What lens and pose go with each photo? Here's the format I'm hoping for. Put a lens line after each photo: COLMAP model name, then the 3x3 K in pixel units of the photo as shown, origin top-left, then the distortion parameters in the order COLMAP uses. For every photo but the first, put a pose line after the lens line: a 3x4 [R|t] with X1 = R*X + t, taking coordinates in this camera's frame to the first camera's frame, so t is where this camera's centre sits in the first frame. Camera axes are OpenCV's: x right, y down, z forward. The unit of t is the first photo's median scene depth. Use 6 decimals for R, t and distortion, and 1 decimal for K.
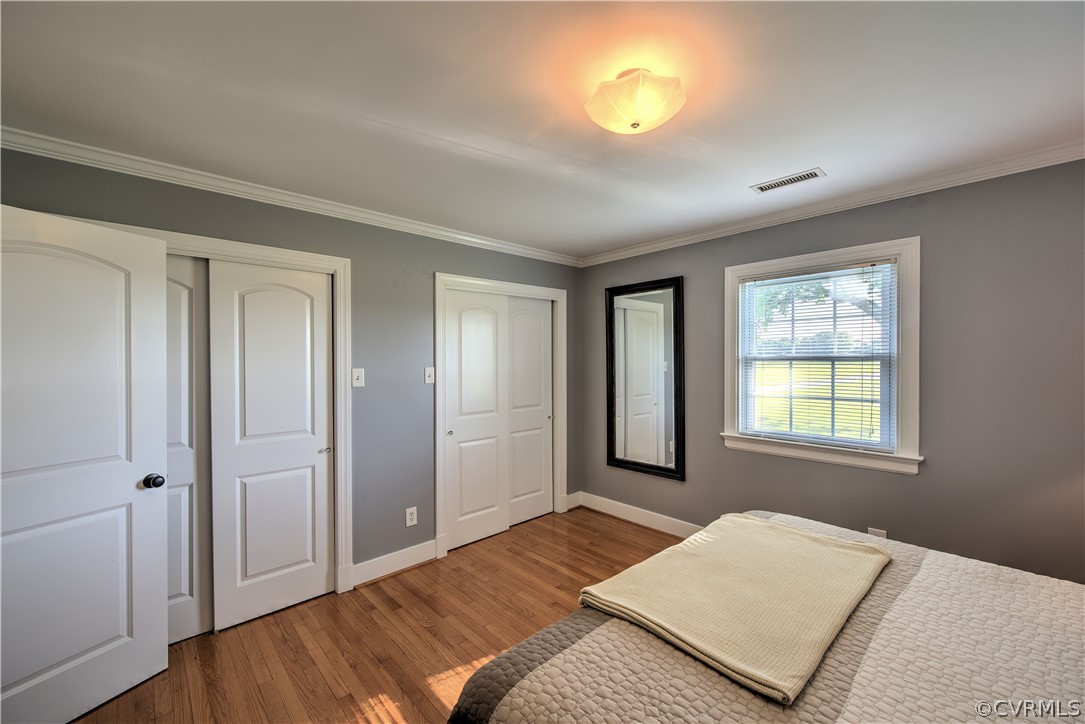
lens RADIAL K [[429.6, 0, 544.0], [0, 429.6, 362.7], [0, 0, 1]] dist [-0.013979, 0.000018]
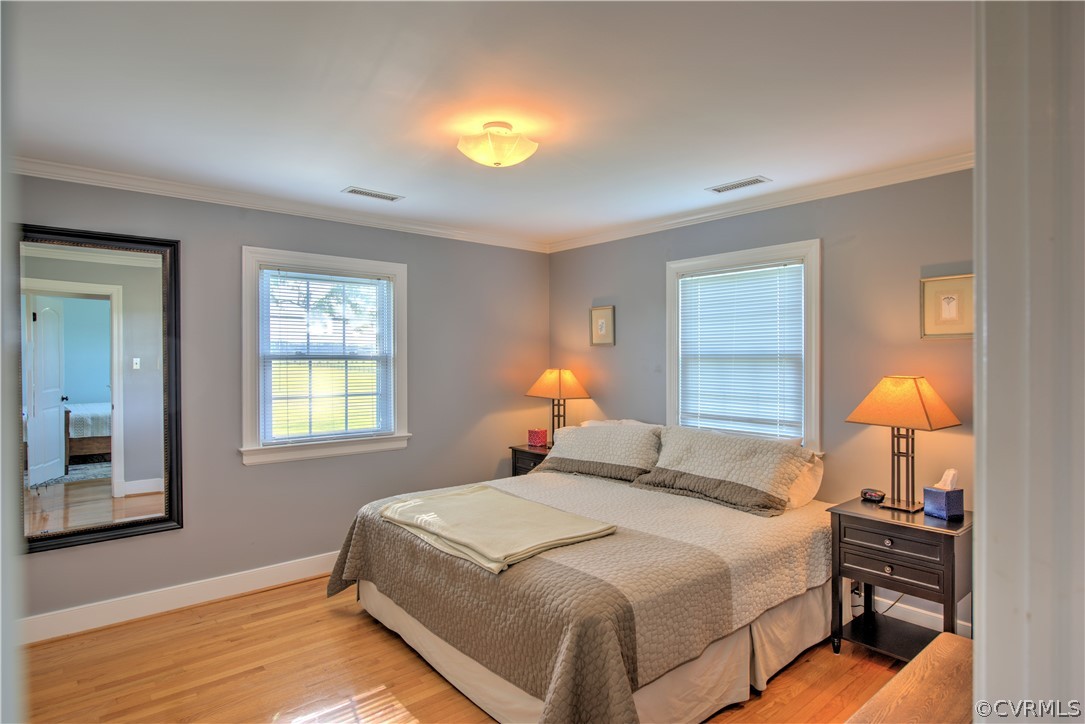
lens RADIAL K [[592.9, 0, 544.7], [0, 592.9, 359.7], [0, 0, 1]] dist [0.004508, 0.000914]
pose [[0.044546, 0.004489, 0.998997, -0.743803], [0.004186, 0.999980, -0.004680, 0.003926], [-0.998999, 0.004390, 0.044526, 0.404719]]
